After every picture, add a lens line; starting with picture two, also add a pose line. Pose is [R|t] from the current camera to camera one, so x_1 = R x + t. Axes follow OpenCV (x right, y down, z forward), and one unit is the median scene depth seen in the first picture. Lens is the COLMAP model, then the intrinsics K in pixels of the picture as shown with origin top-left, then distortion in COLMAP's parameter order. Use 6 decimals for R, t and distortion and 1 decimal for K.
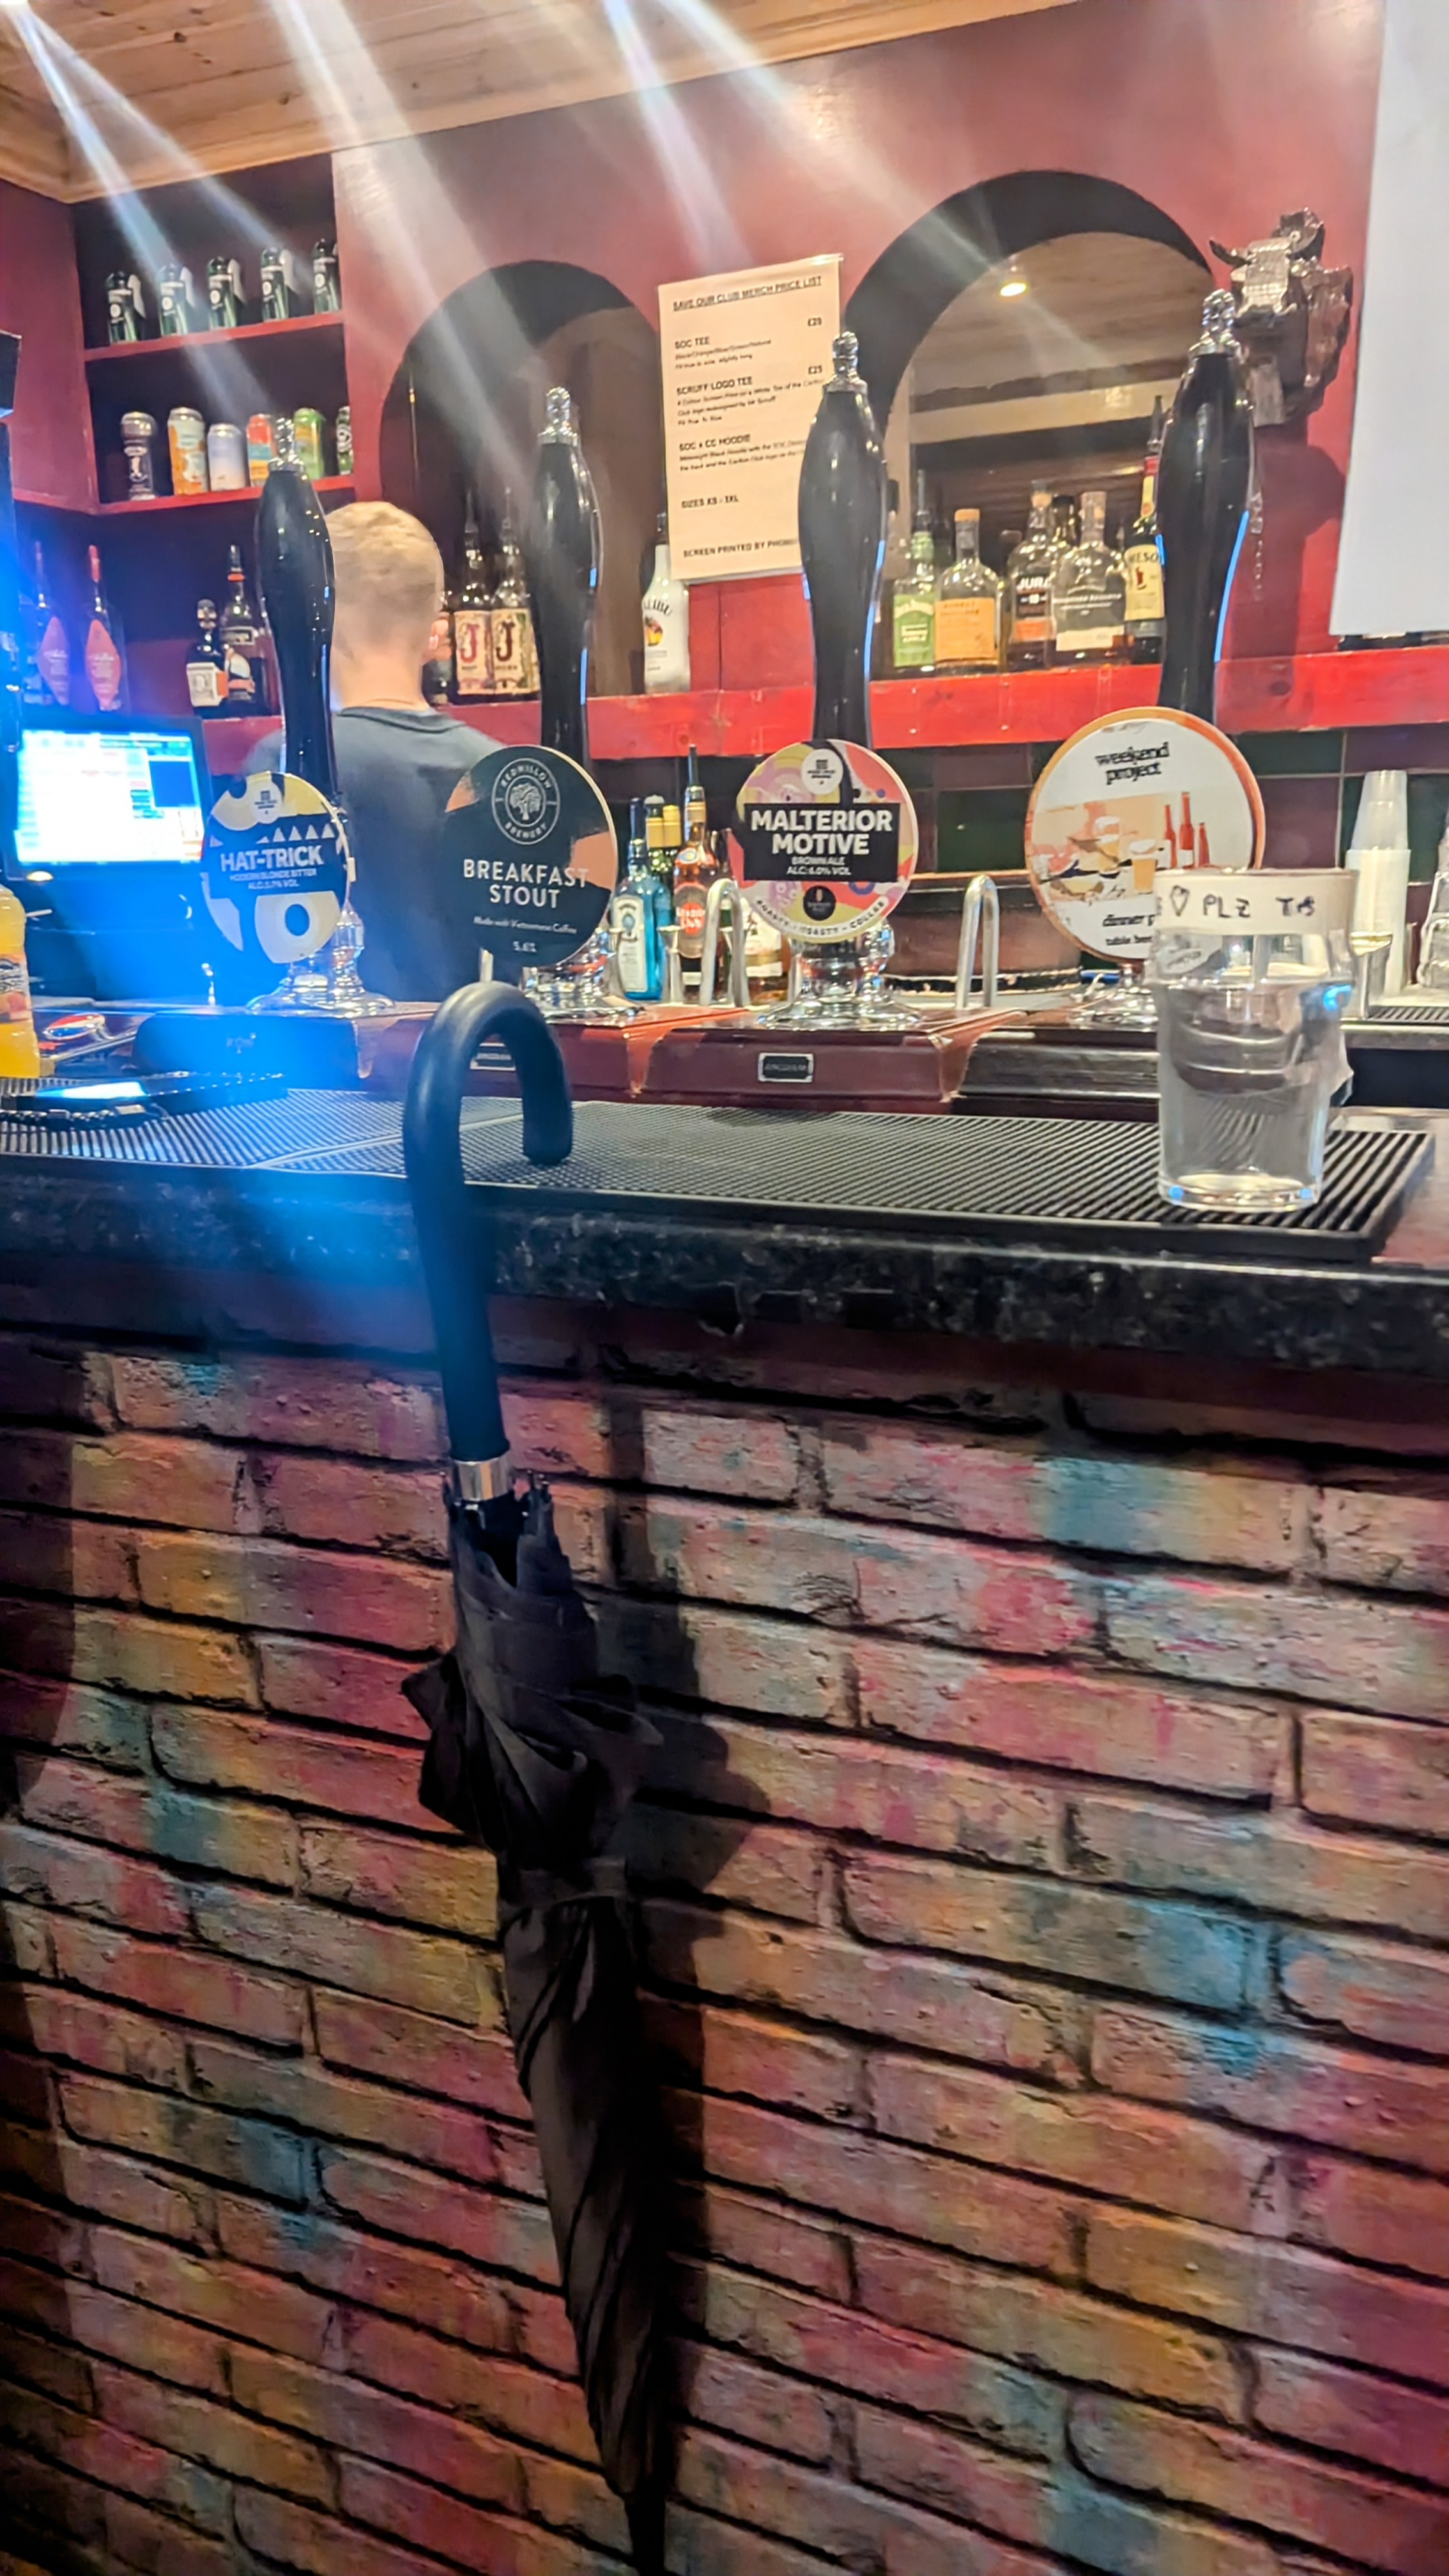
lens RADIAL K [[1821.3, 0, 724.7], [0, 1821.3, 1278.6], [0, 0, 1]] dist [0.052243, -0.004011]
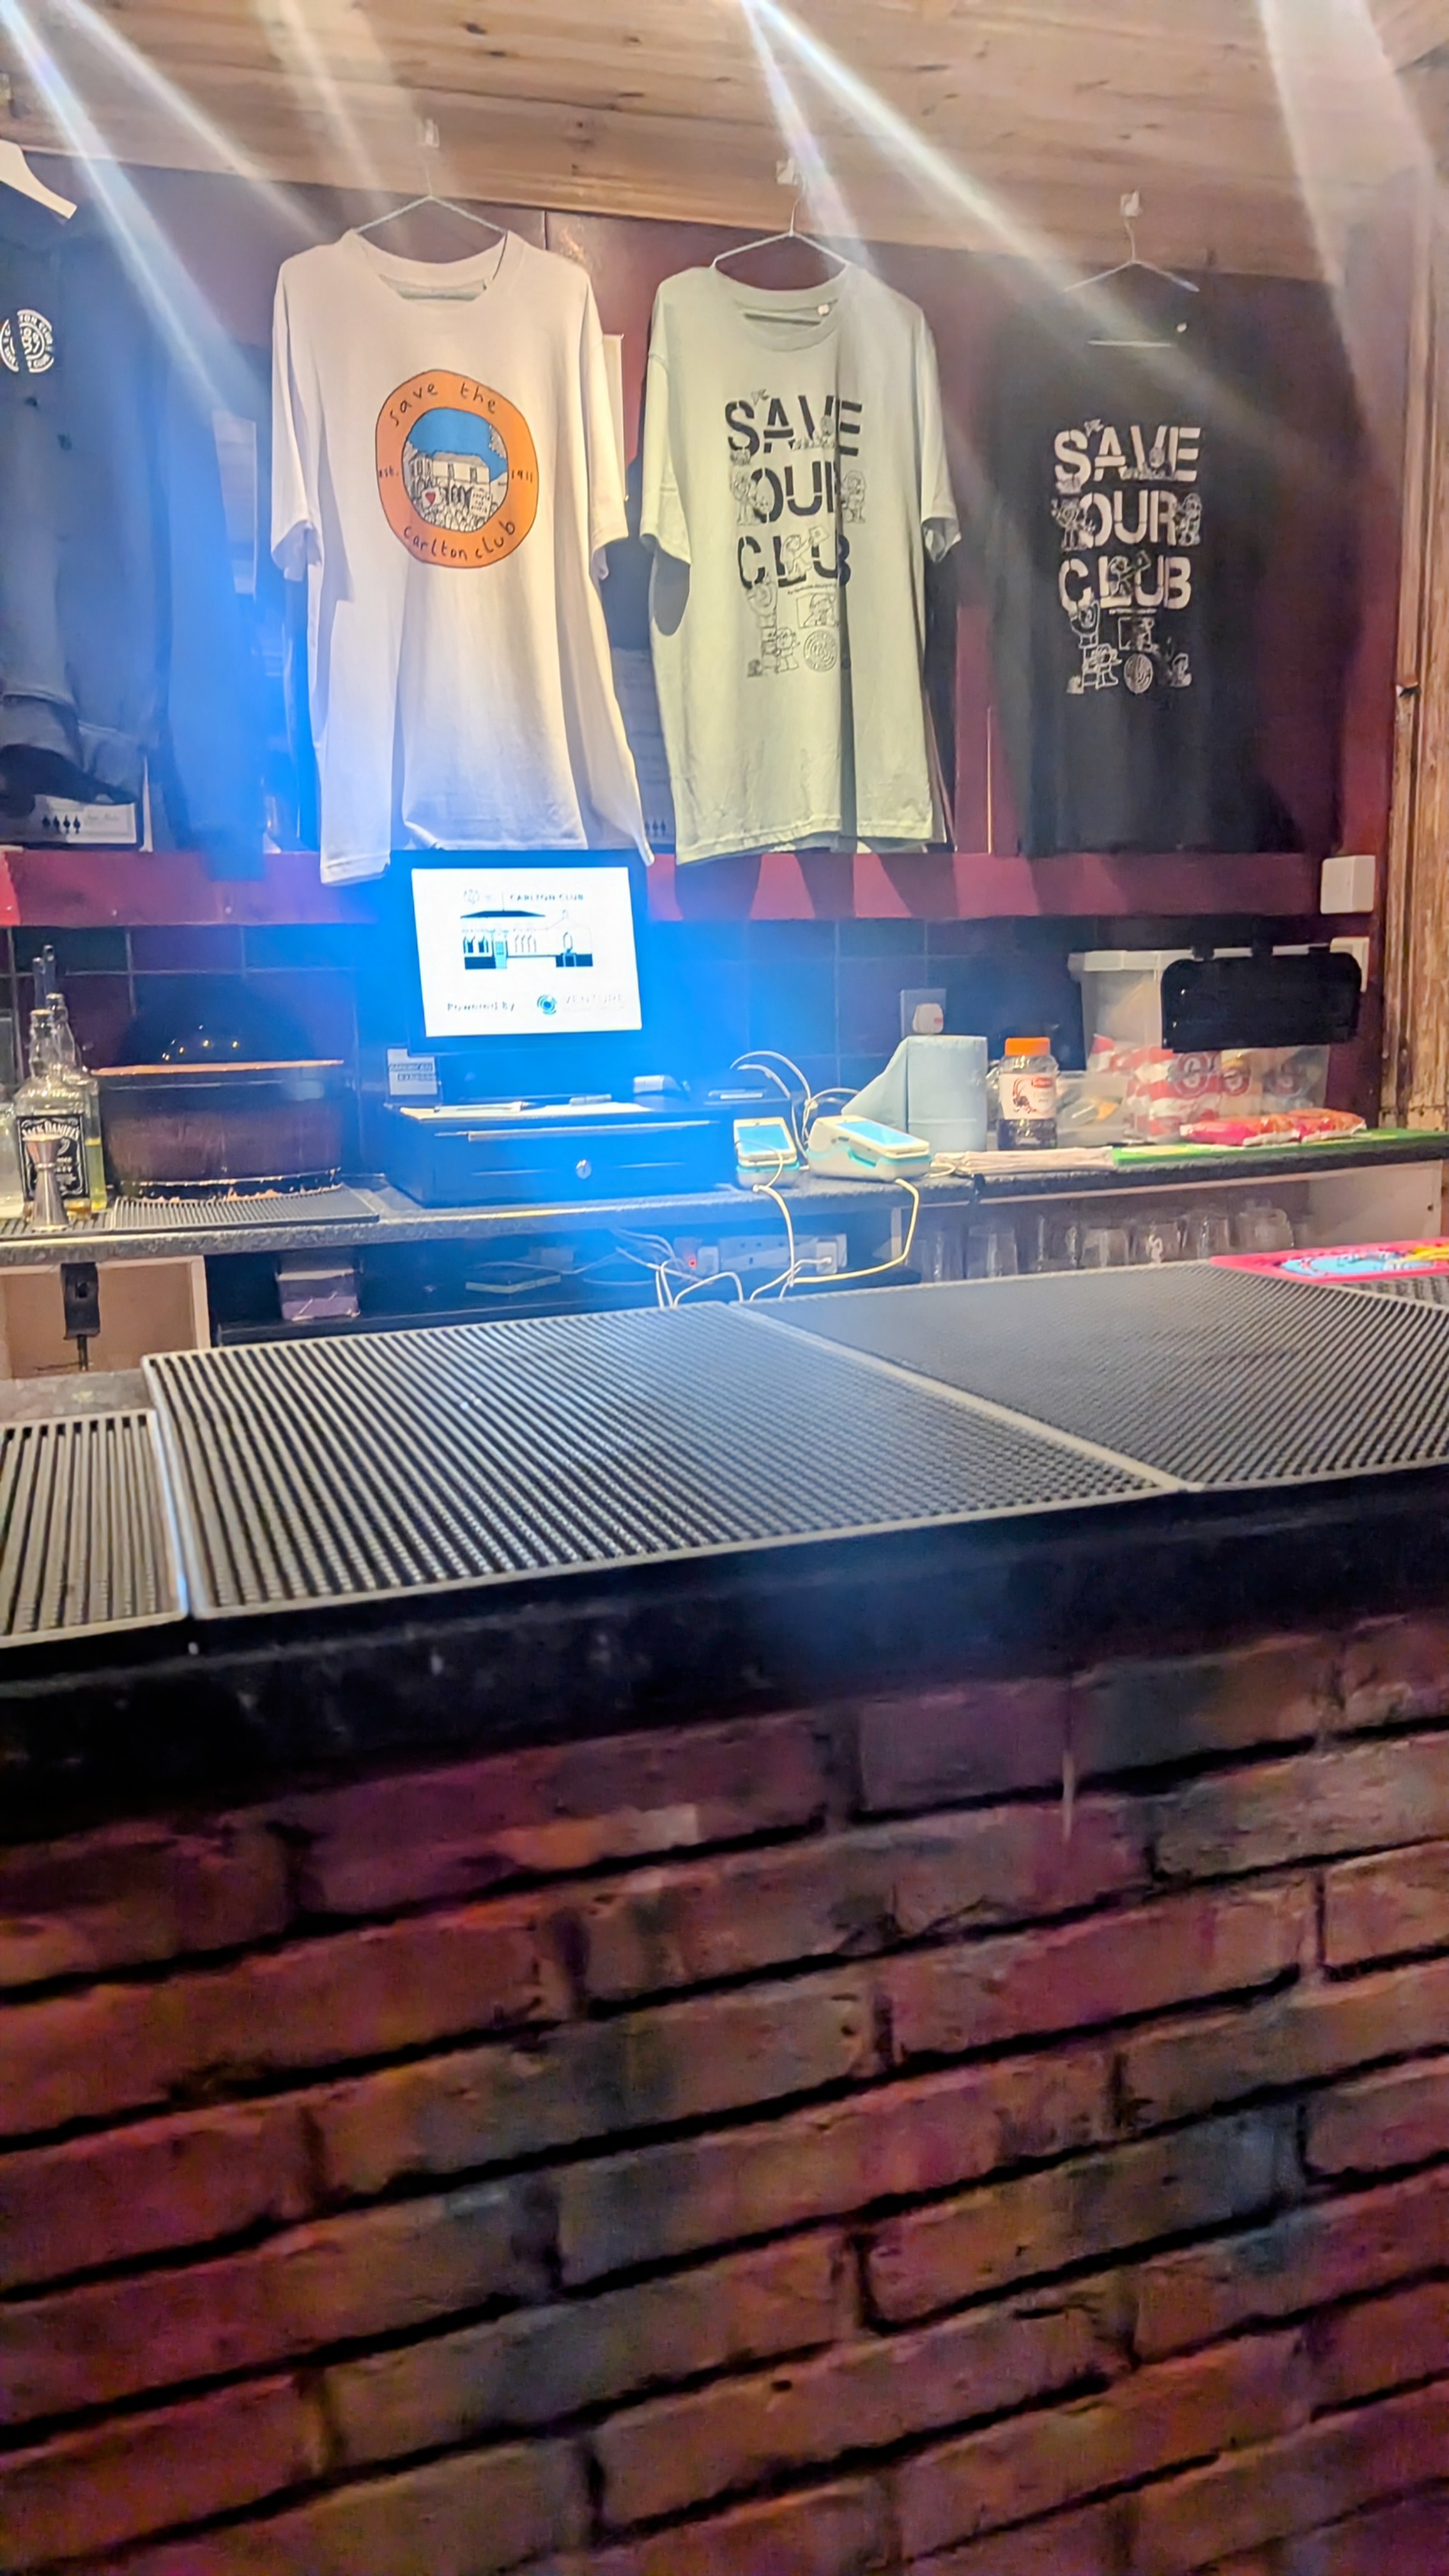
lens RADIAL K [[1821.3, 0, 730.9], [0, 1821.3, 1302.0], [0, 0, 1]] dist [0.052243, -0.004011]
pose [[0.722160, -0.104417, 0.683800, -0.532009], [0.168029, 0.985413, -0.026982, -0.091445], [-0.671007, 0.134383, 0.729171, 0.401942]]
